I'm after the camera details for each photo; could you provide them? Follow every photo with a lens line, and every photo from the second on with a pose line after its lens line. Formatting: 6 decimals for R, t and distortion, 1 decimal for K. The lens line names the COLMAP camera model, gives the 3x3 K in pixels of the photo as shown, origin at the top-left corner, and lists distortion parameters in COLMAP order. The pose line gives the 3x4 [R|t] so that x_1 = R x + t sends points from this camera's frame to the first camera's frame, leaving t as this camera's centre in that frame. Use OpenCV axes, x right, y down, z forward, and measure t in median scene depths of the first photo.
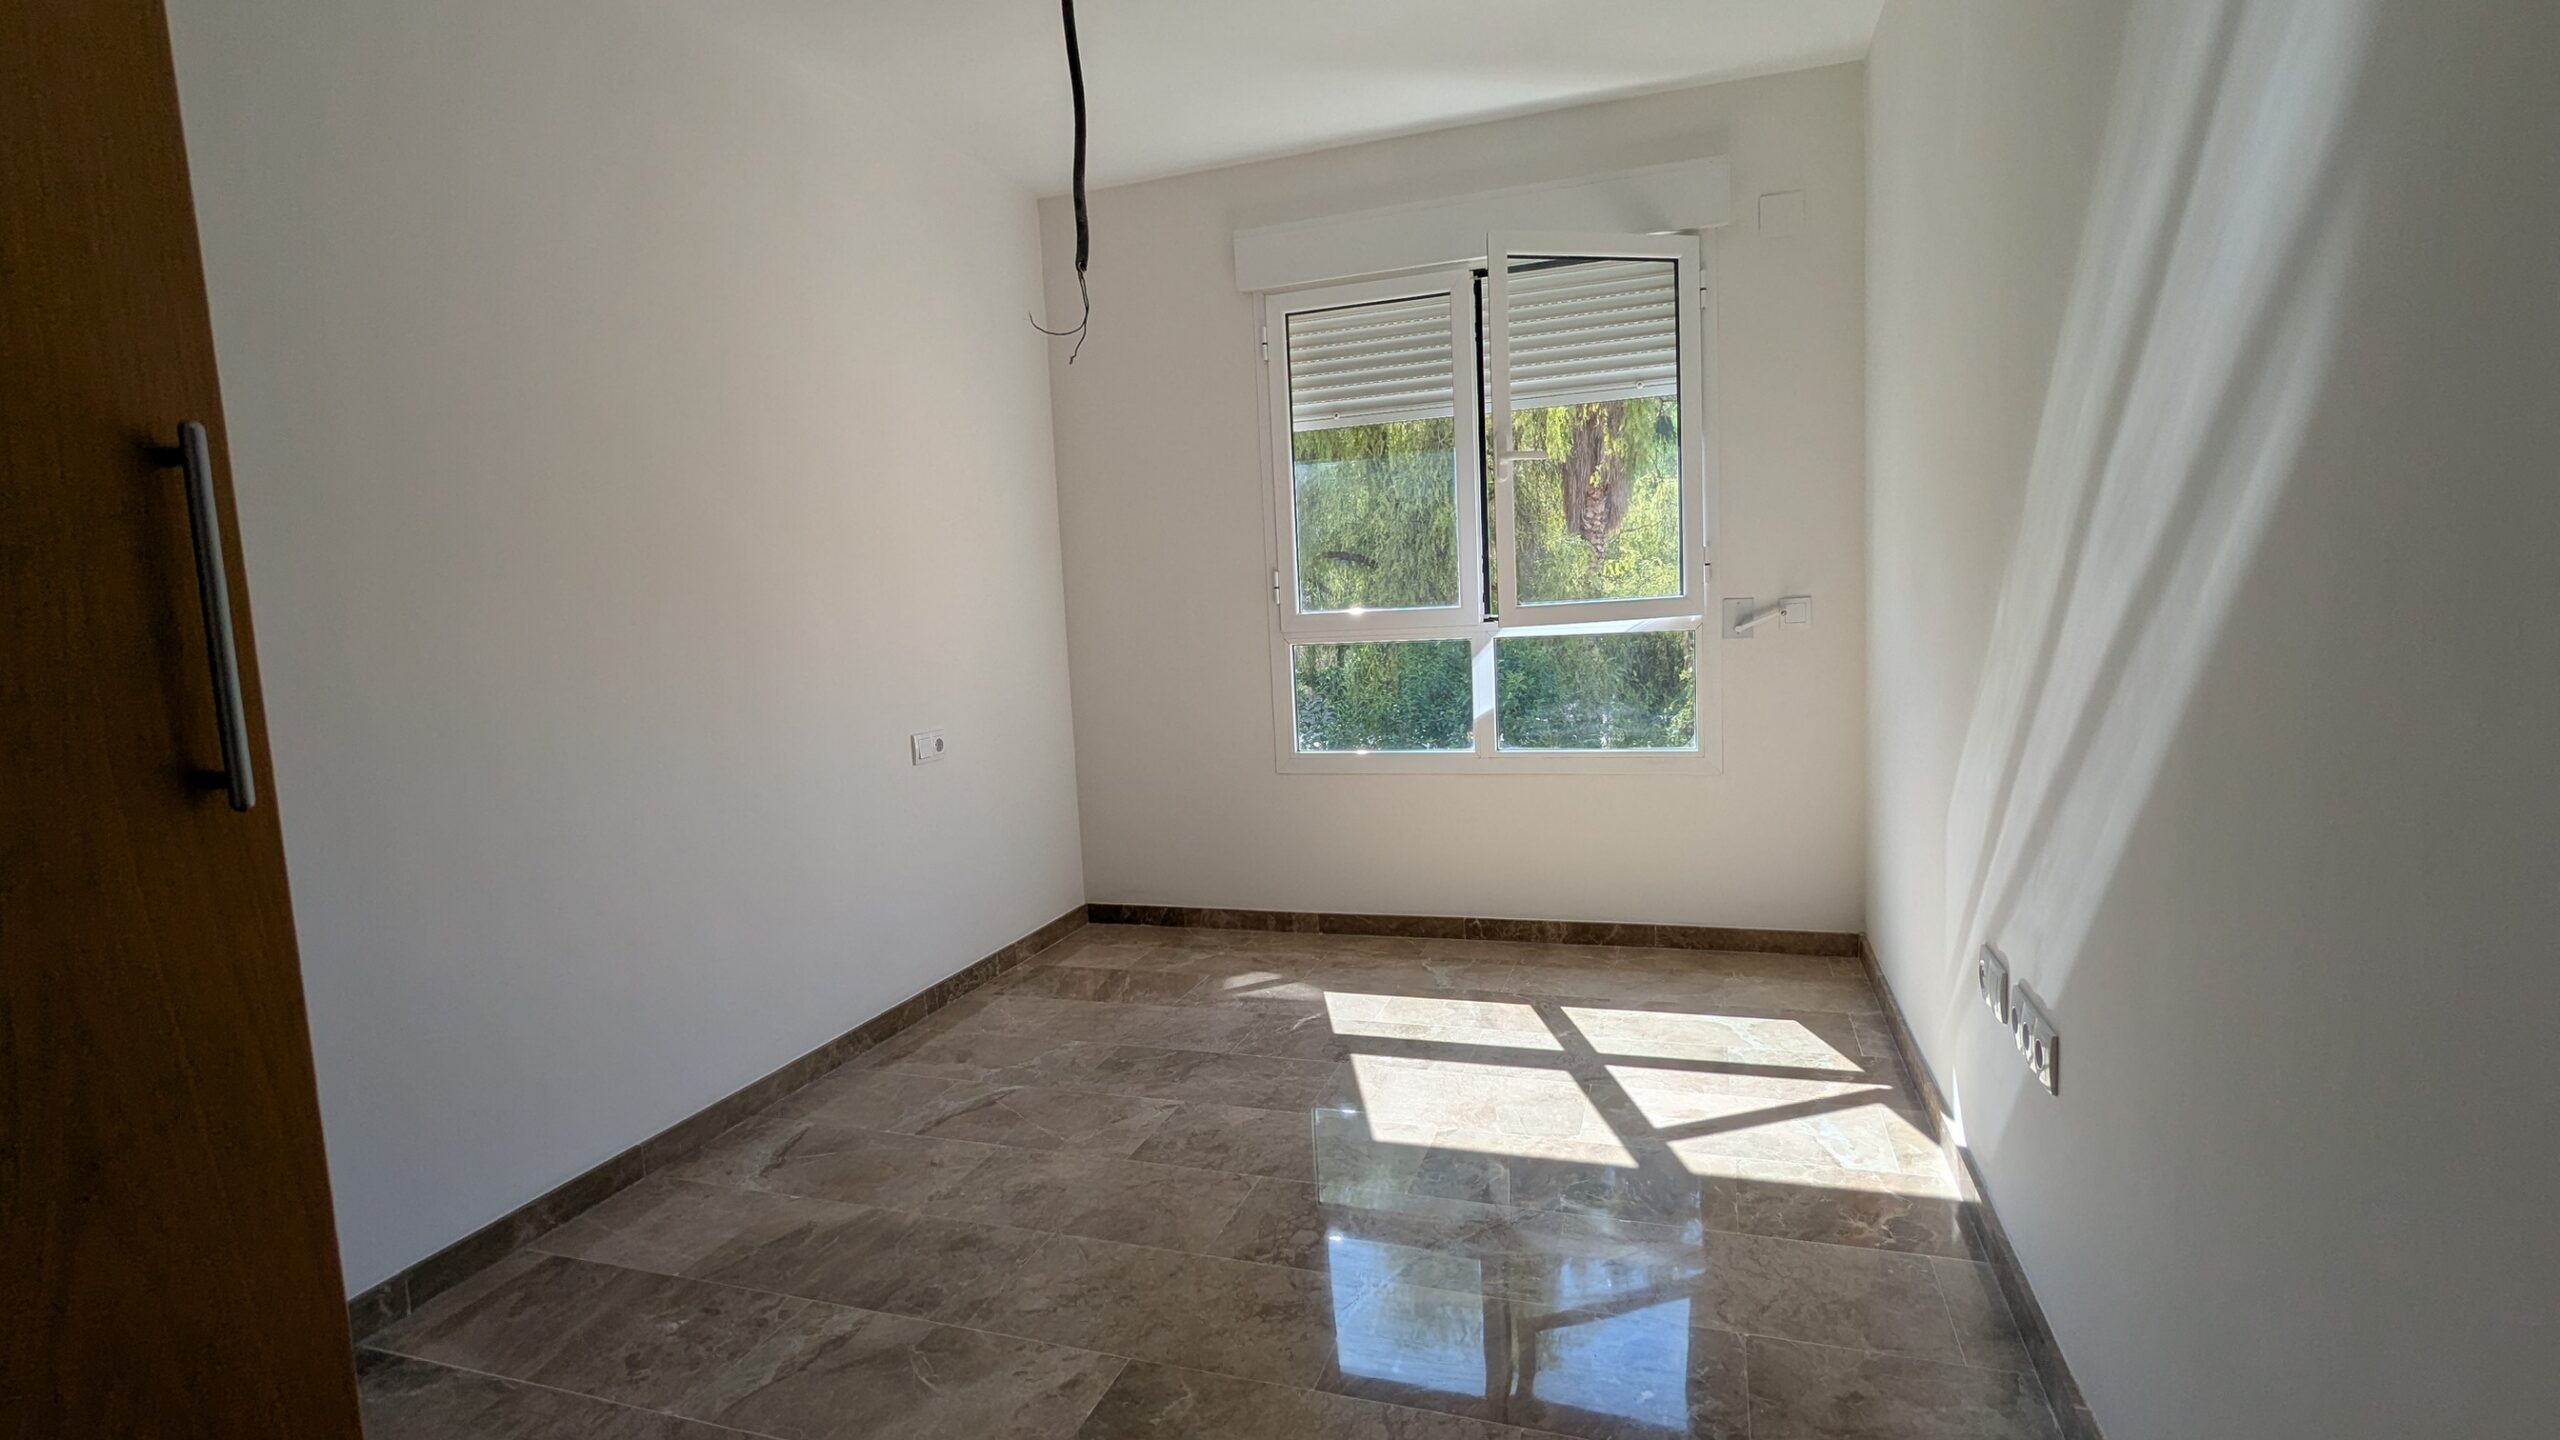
lens RADIAL K [[1209.7, 0, 1280.0], [0, 1209.7, 720.0], [0, 0, 1]] dist [0.000019, 0.001039]
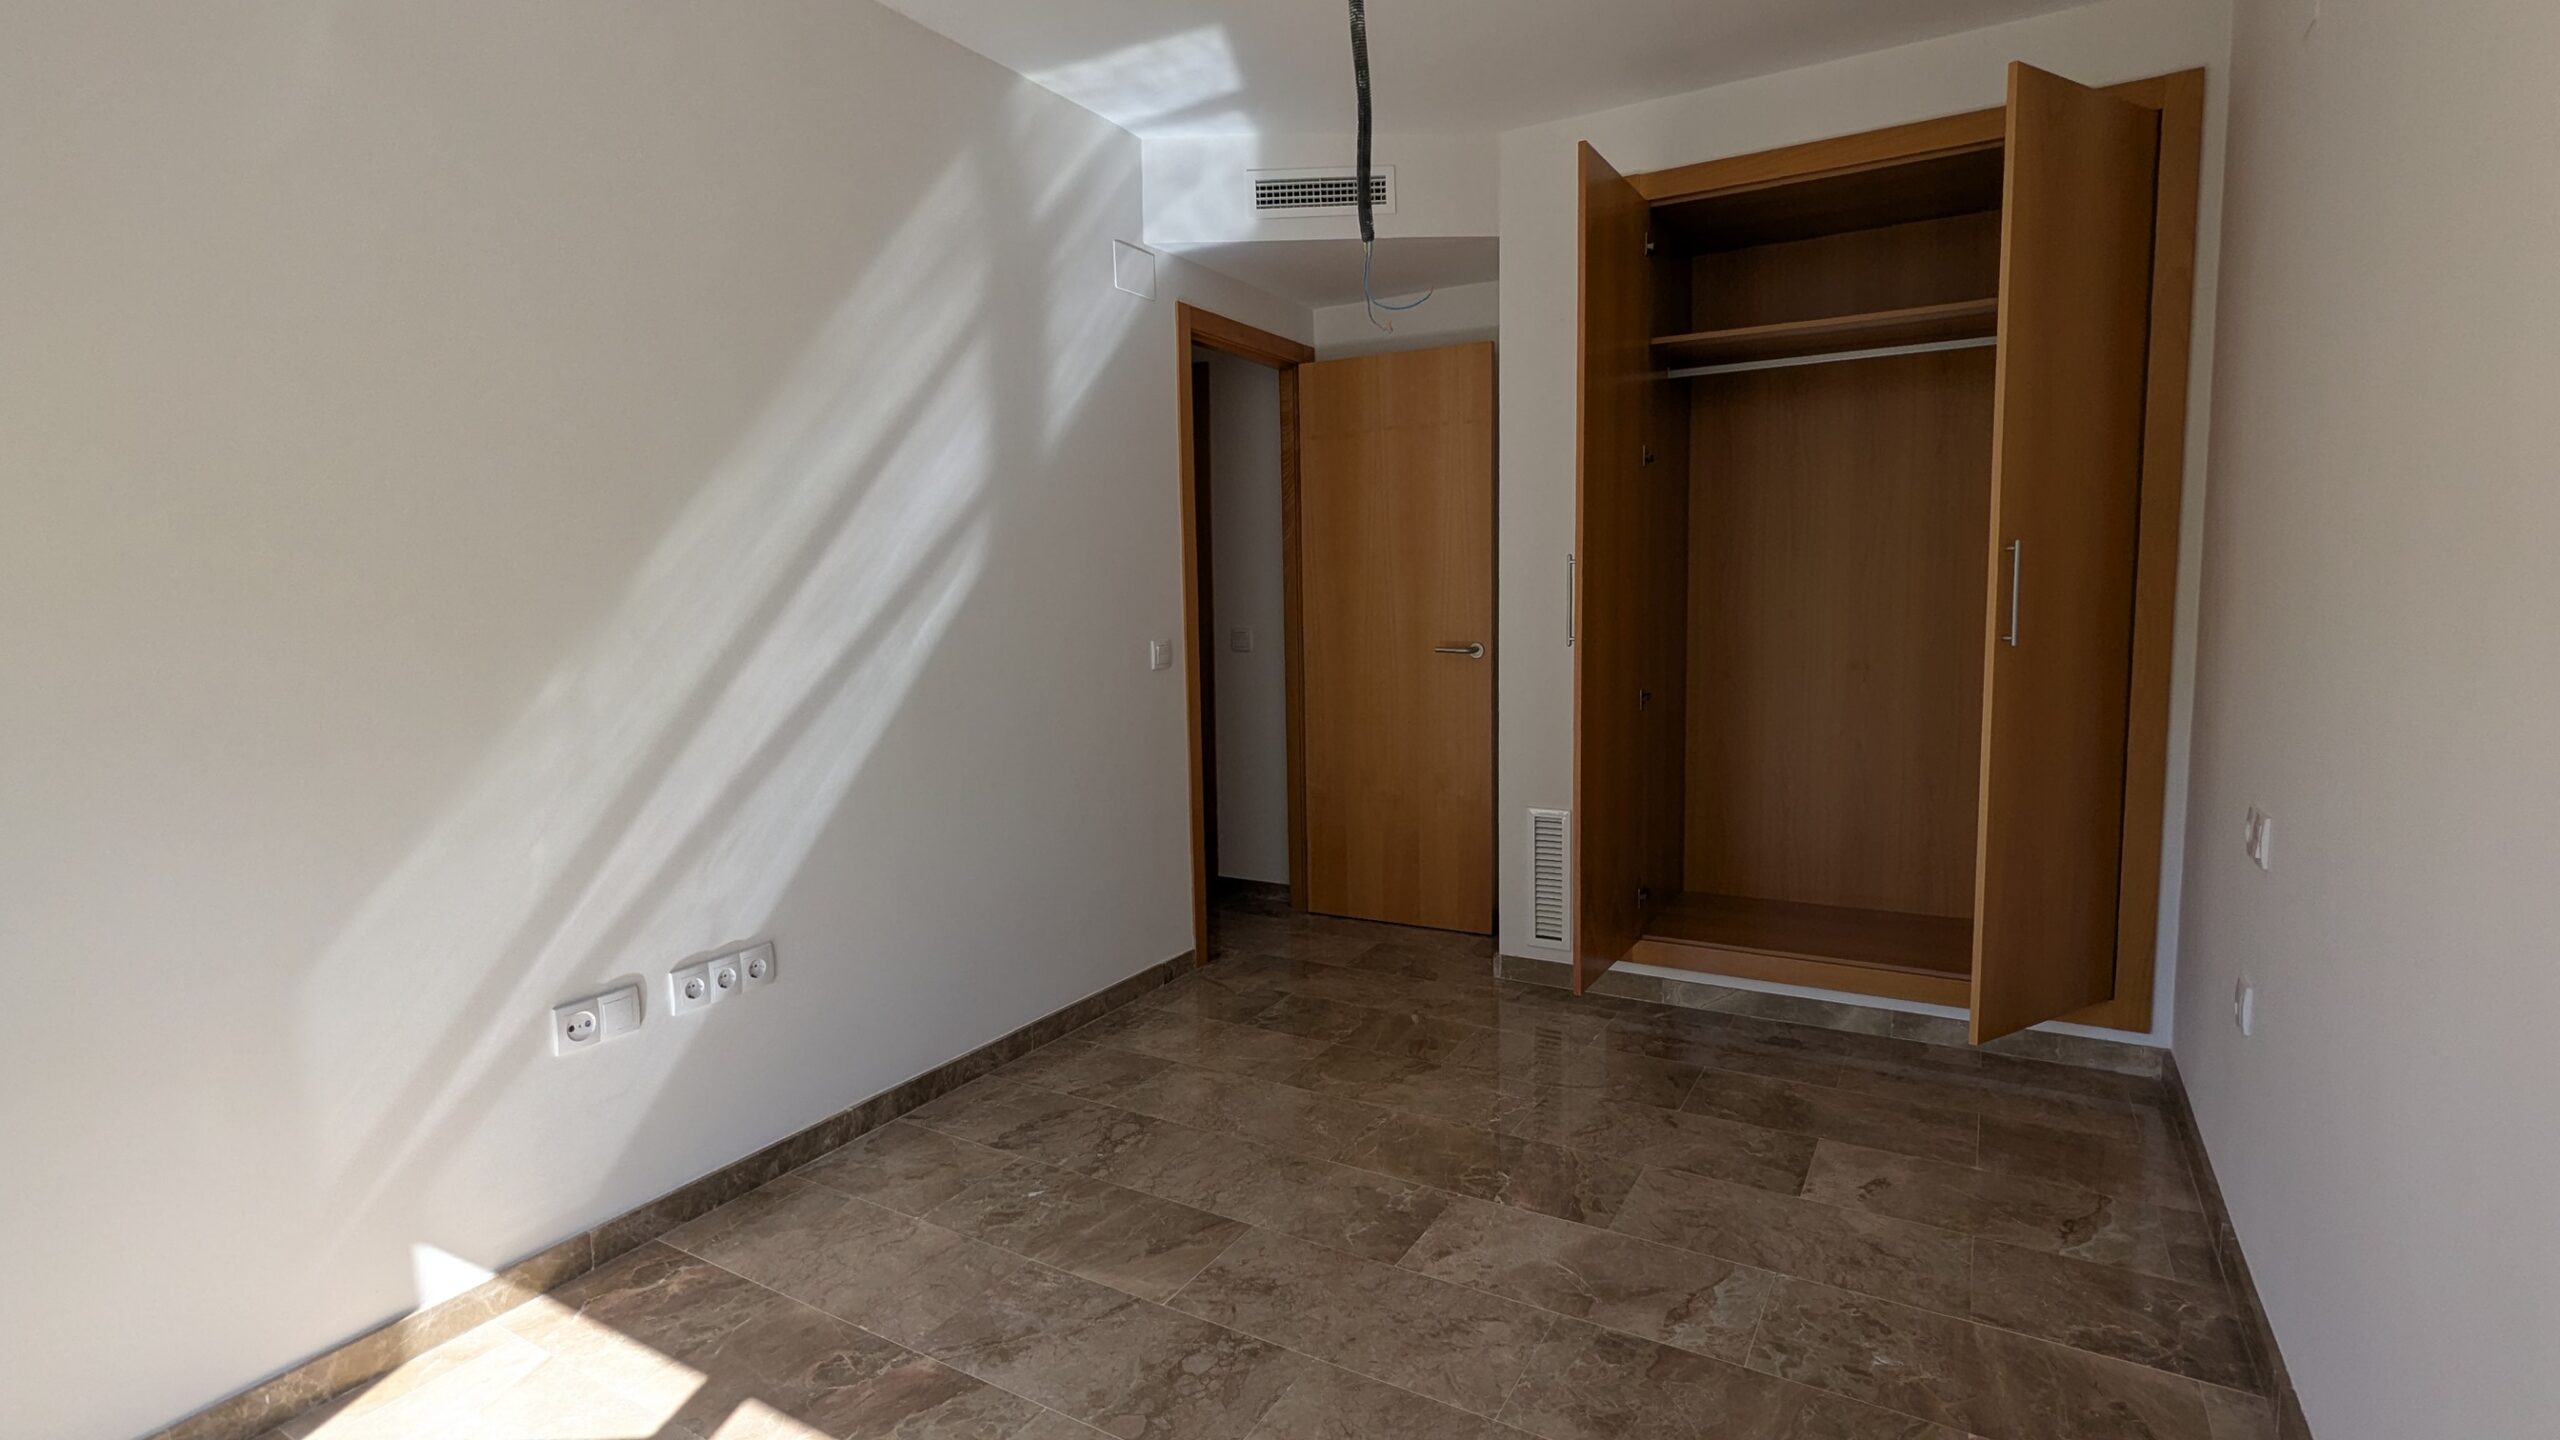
lens RADIAL K [[1209.7, 0, 1280.0], [0, 1209.7, 720.0], [0, 0, 1]] dist [0.000019, 0.001039]
pose [[-0.977227, 0.049063, 0.206446, -0.267729], [0.090143, 0.976738, 0.194571, -0.213250], [-0.192098, 0.208750, -0.958917, 1.923324]]
